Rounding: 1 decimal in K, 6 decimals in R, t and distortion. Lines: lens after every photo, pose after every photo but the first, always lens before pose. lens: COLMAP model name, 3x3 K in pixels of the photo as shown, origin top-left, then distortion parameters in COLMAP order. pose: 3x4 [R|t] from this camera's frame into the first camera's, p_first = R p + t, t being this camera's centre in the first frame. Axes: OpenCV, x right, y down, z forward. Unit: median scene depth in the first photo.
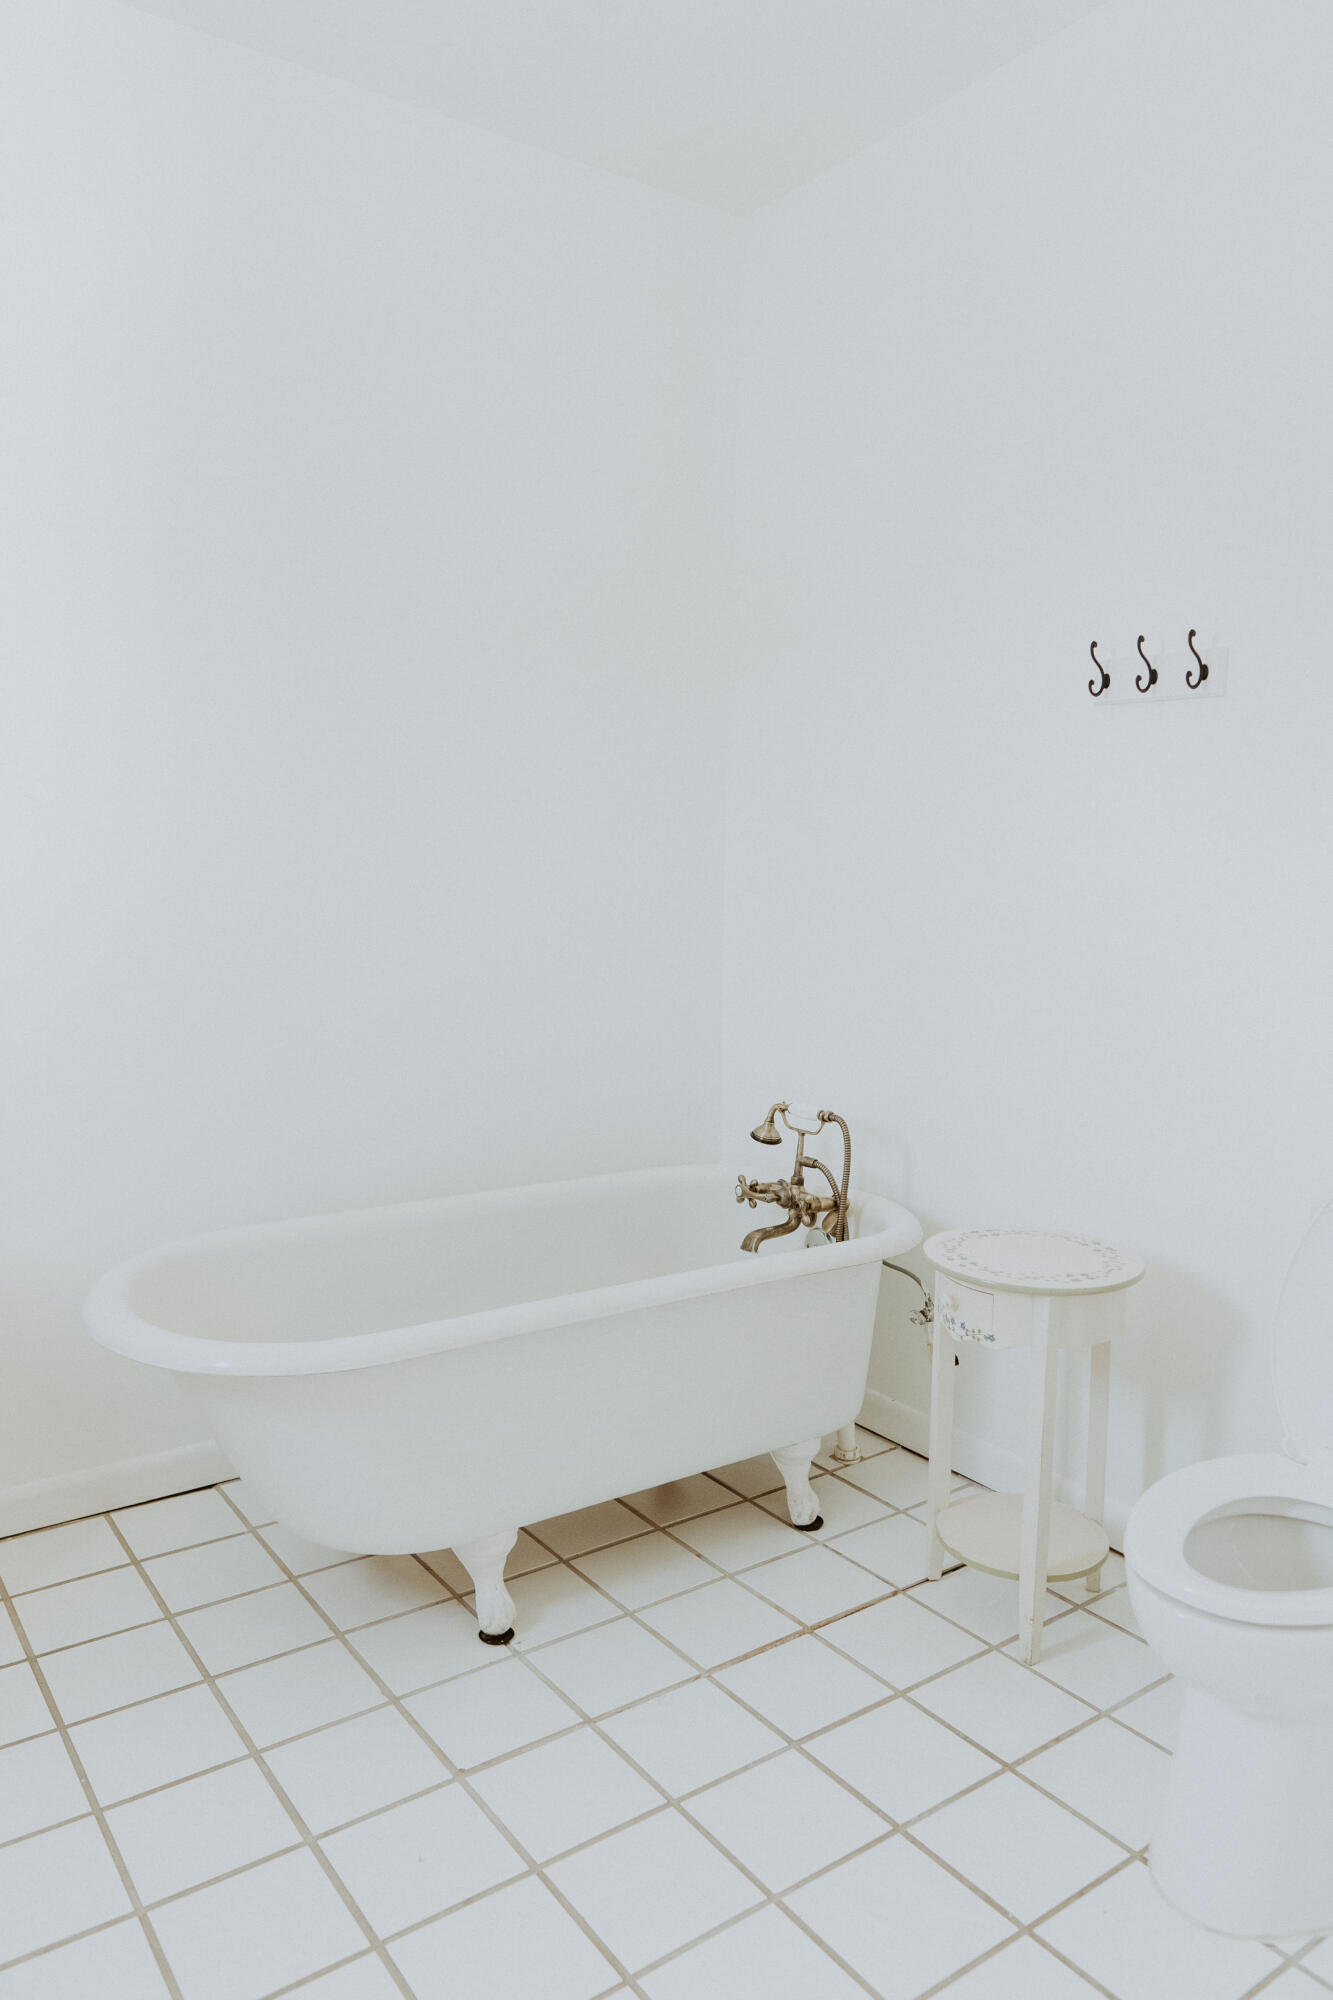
lens RADIAL K [[1422.6, 0, 685.3], [0, 1422.6, 992.0], [0, 0, 1]] dist [-0.006882, 0.002275]
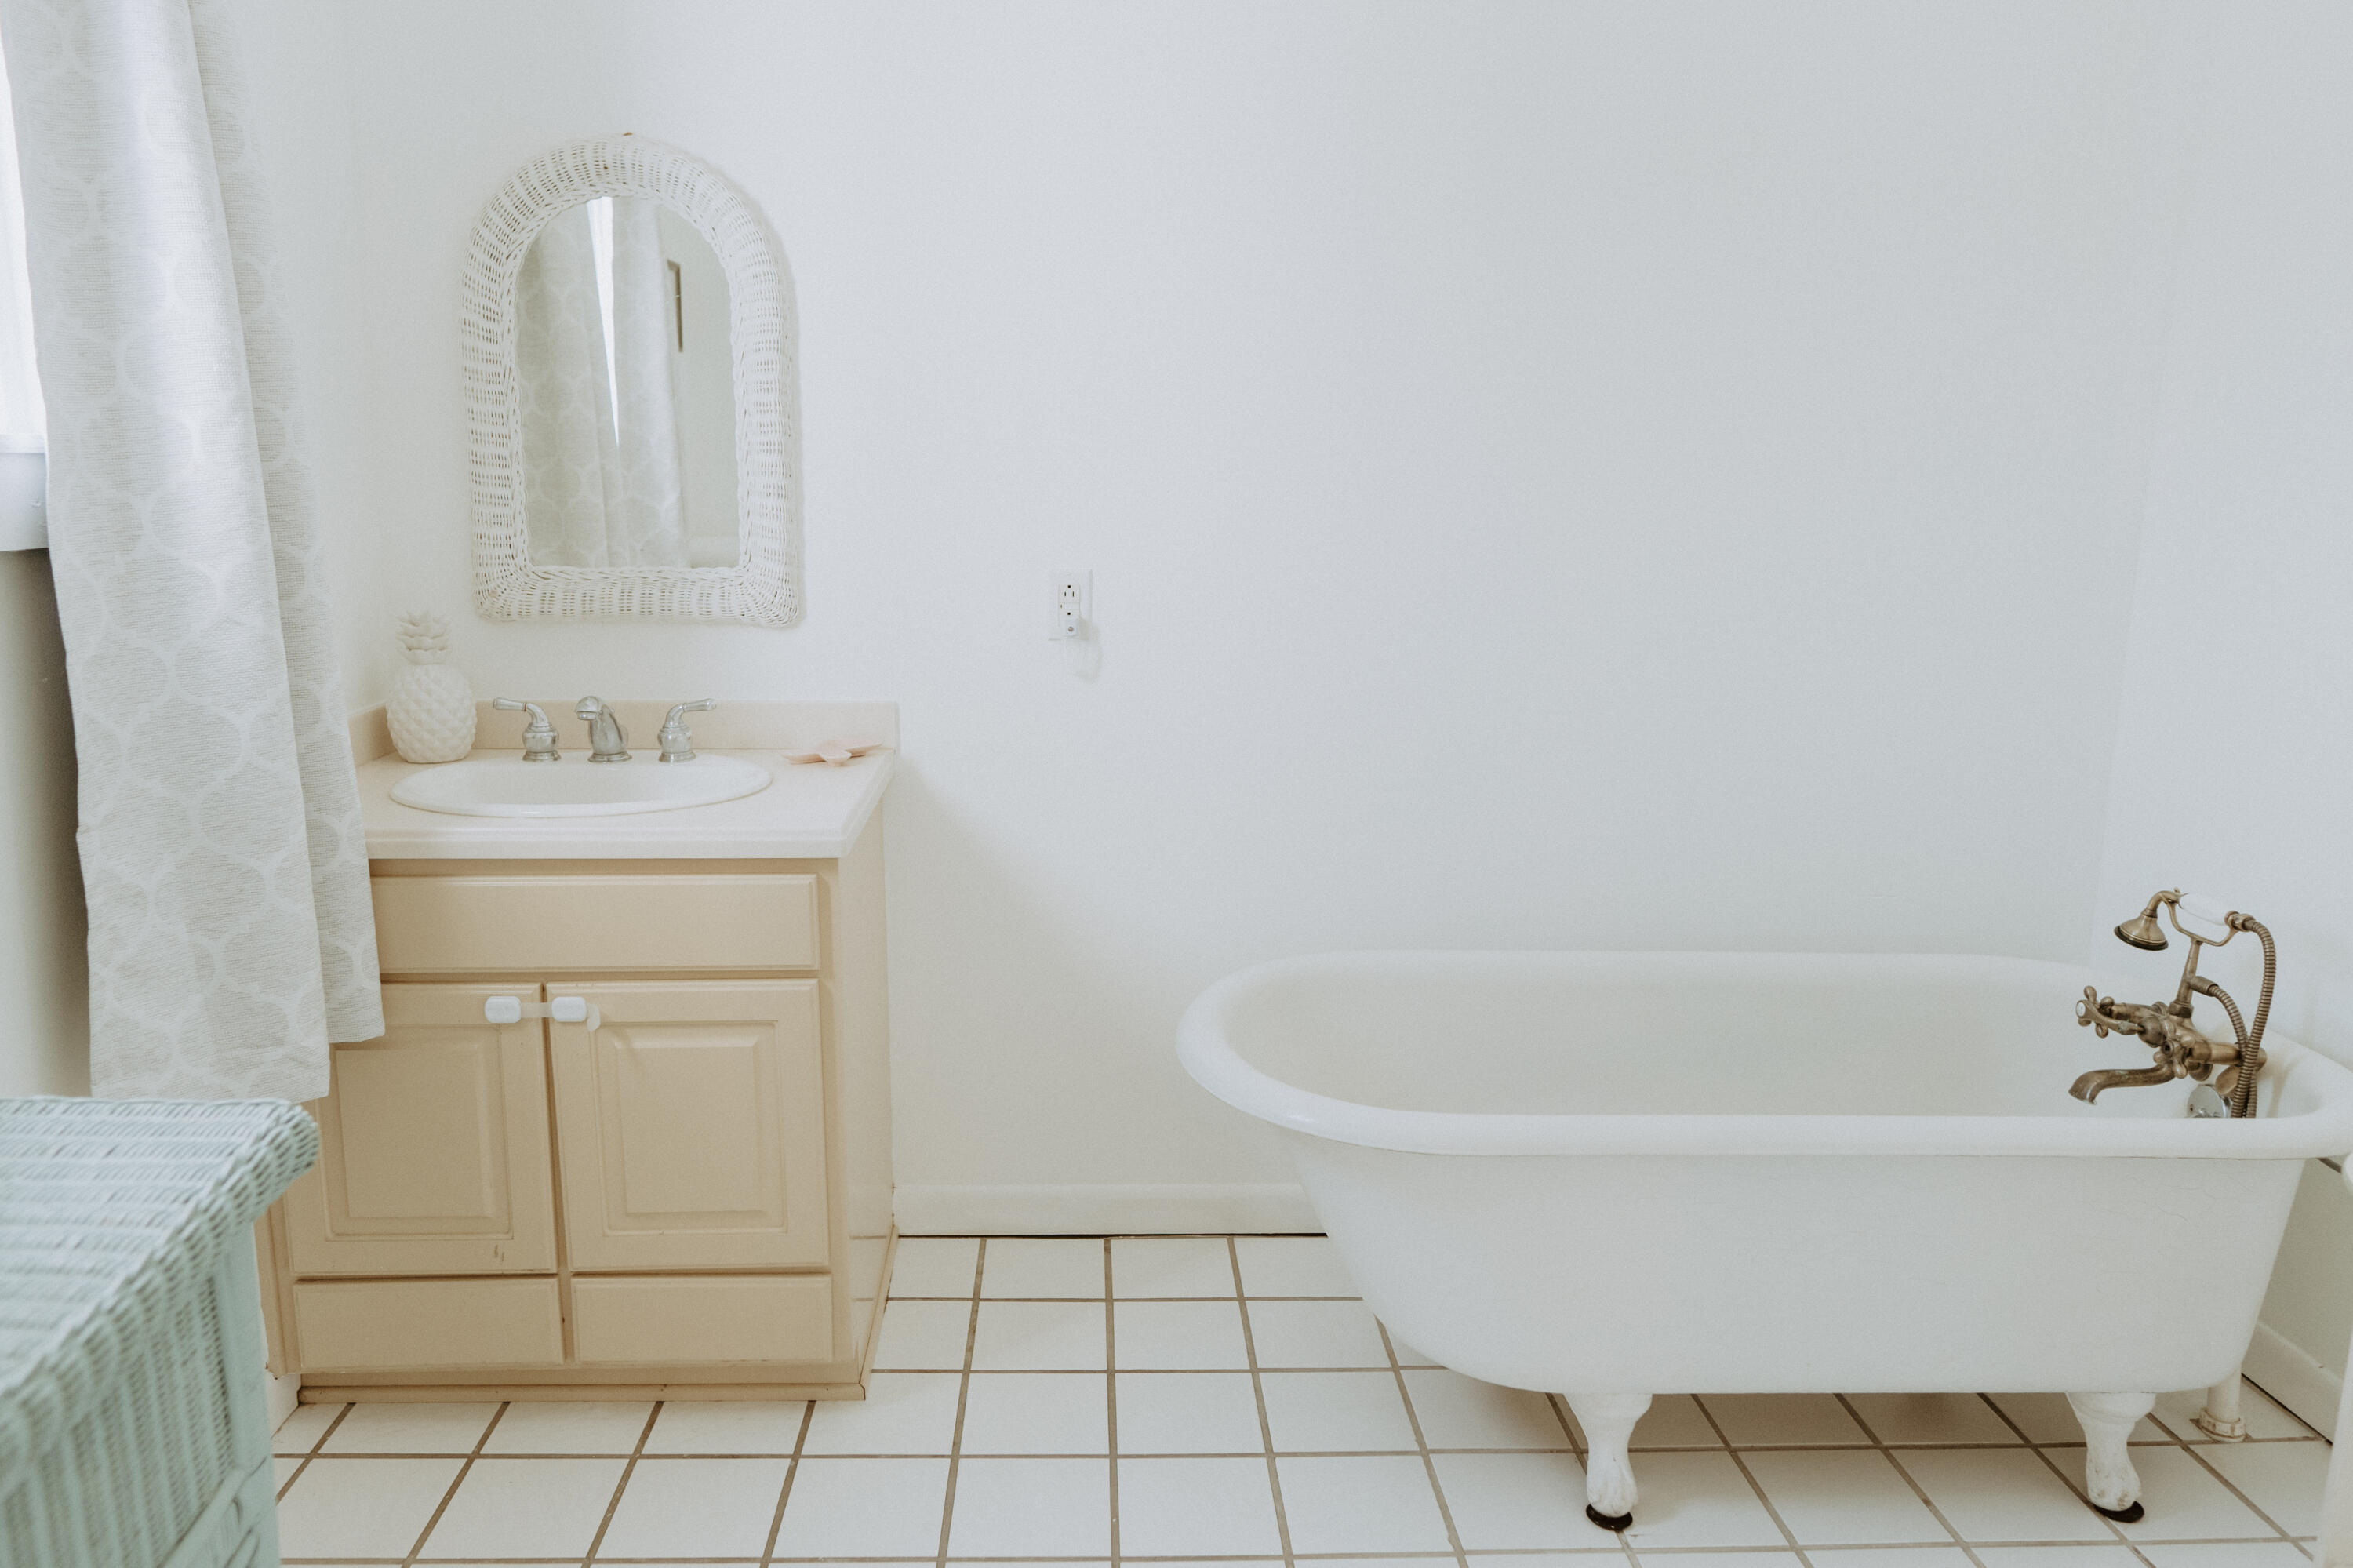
lens RADIAL K [[1663.6, 0, 1176.5], [0, 1663.6, 784.0], [0, 0, 1]] dist [-0.005015, 0.003162]
pose [[0.832031, 0.106177, -0.544473, 0.112917], [-0.061746, 0.993138, 0.099315, -0.023176], [0.551282, -0.049014, 0.832878, 0.110976]]
